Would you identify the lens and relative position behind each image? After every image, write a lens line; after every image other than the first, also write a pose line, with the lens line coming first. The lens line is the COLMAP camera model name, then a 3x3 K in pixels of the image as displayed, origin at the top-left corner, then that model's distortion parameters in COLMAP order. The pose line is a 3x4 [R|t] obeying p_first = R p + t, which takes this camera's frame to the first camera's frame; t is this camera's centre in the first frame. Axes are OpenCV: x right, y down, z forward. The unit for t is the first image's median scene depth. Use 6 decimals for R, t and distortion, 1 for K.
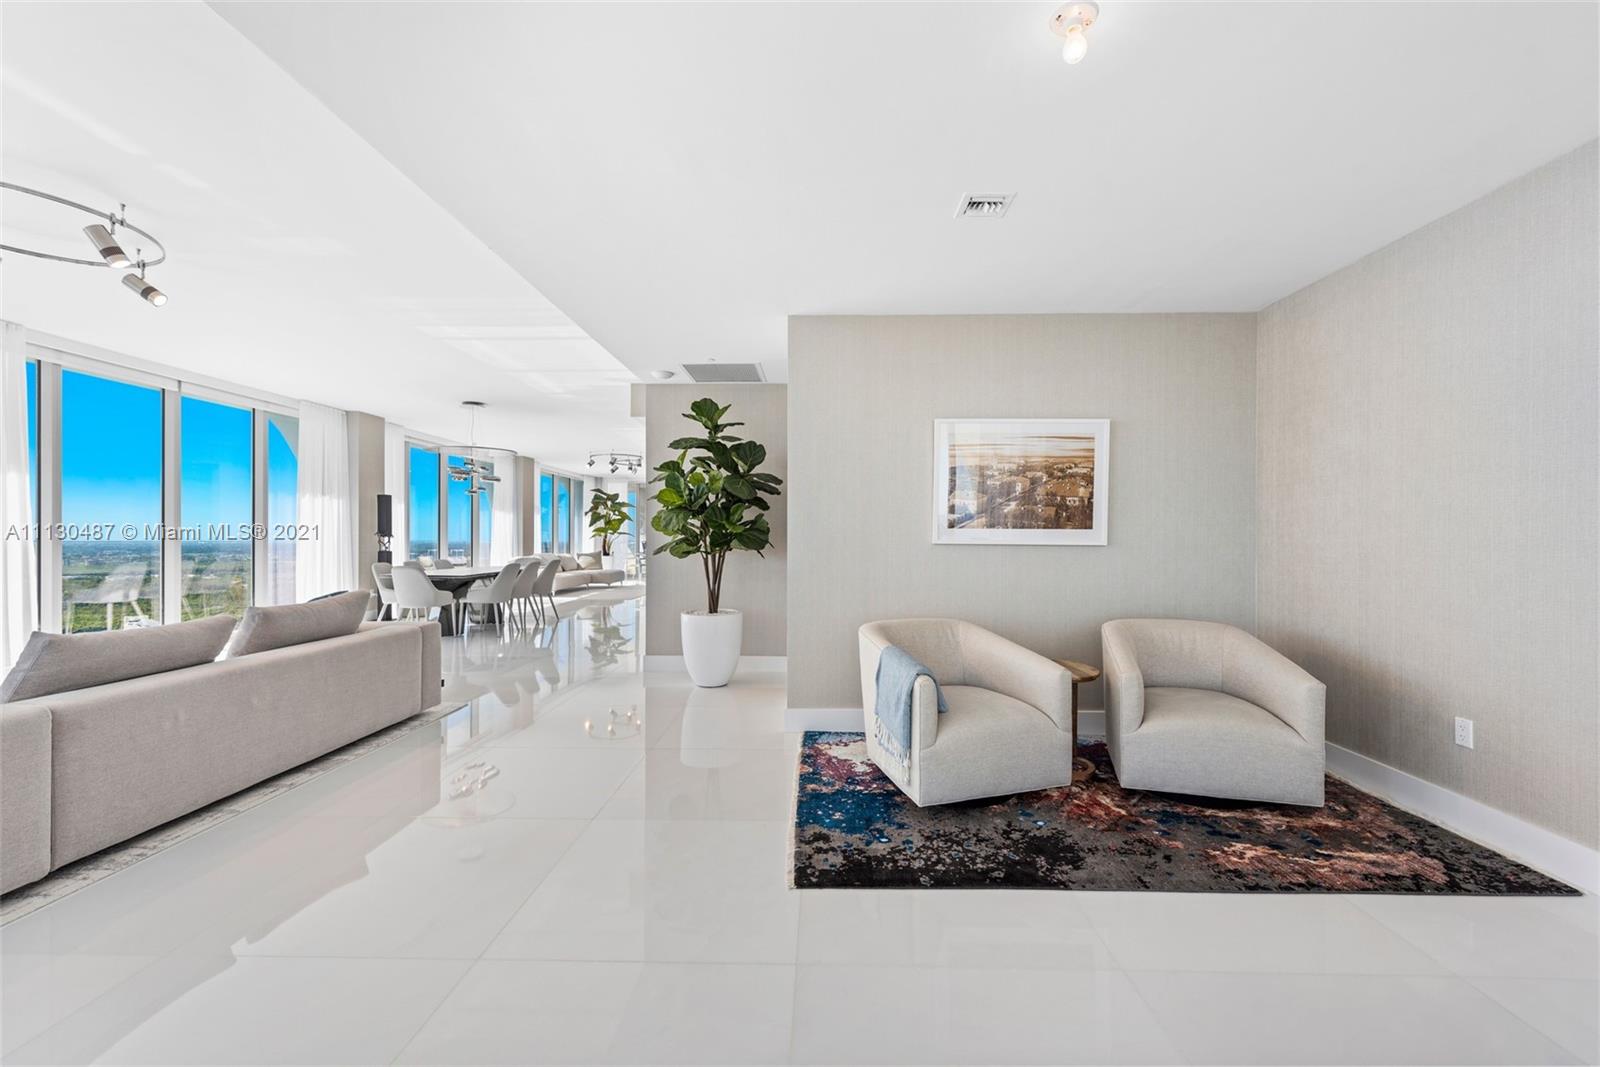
lens RADIAL K [[655.9, 0, 802.7], [0, 655.9, 534.6], [0, 0, 1]] dist [0.010552, -0.000451]
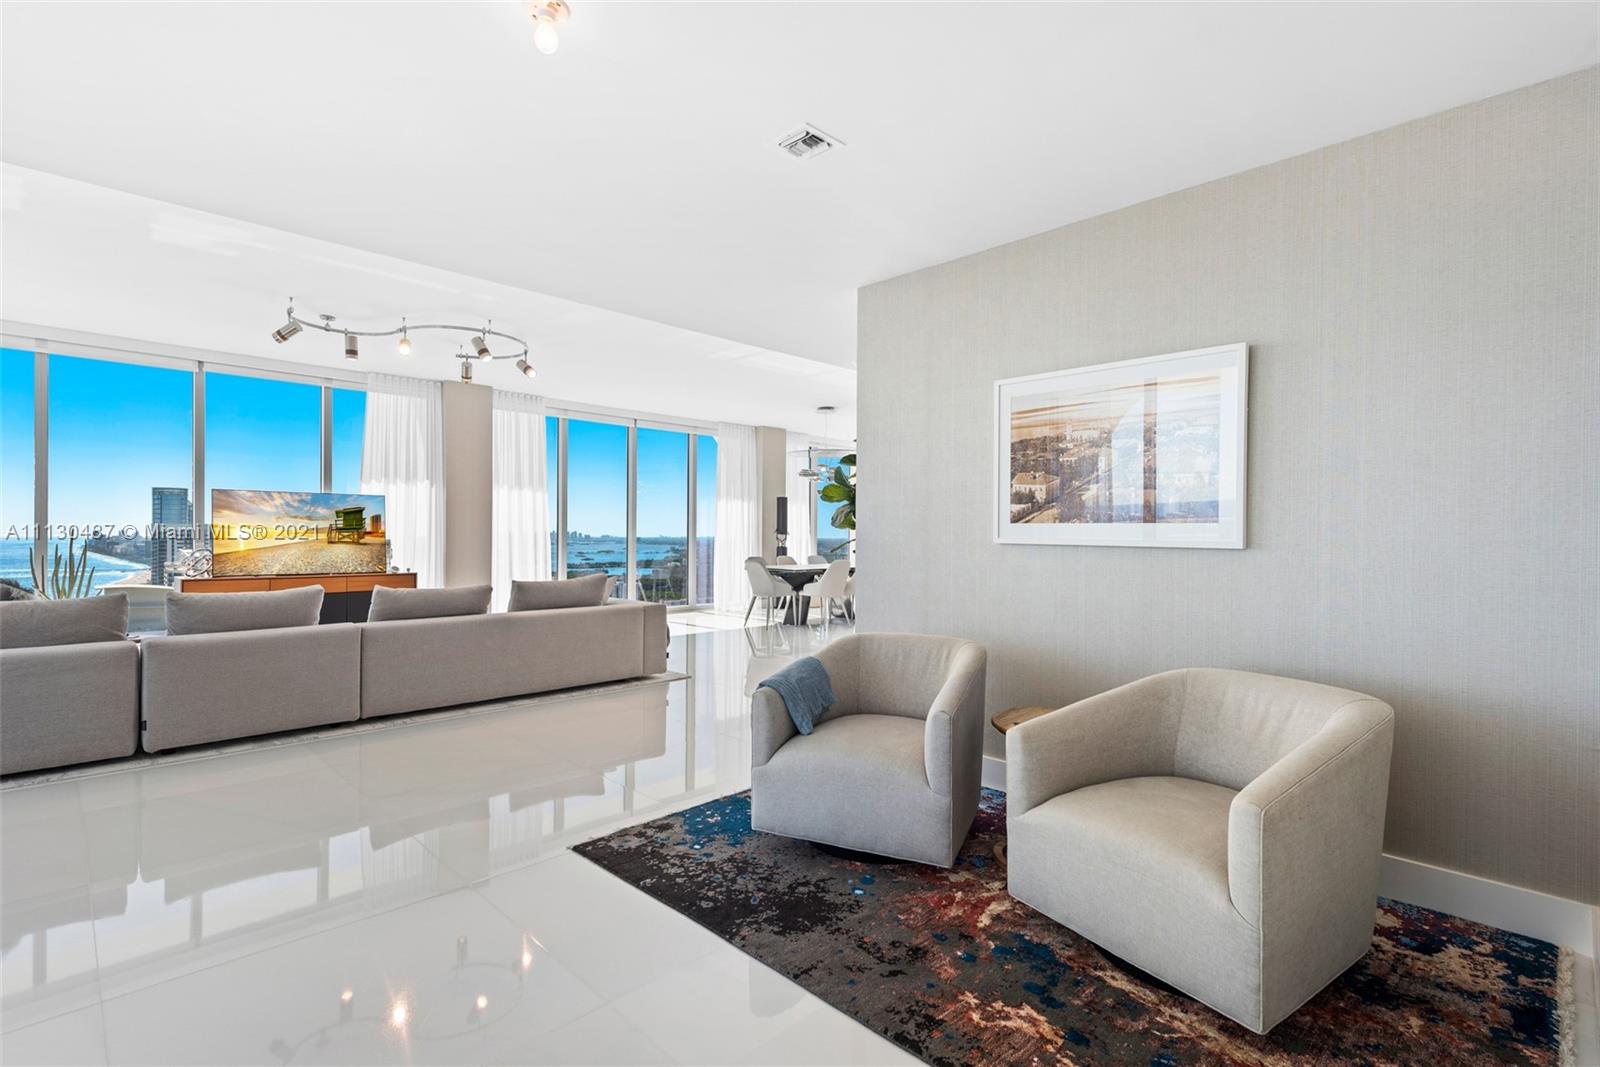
lens RADIAL K [[761.3, 0, 798.6], [0, 761.3, 532.7], [0, 0, 1]] dist [0.026286, -0.000172]
pose [[0.713901, 0.001060, -0.700246, 0.930371], [-0.002248, 0.999997, -0.000778, 0.004188], [0.700243, 0.002130, 0.713901, 0.277072]]
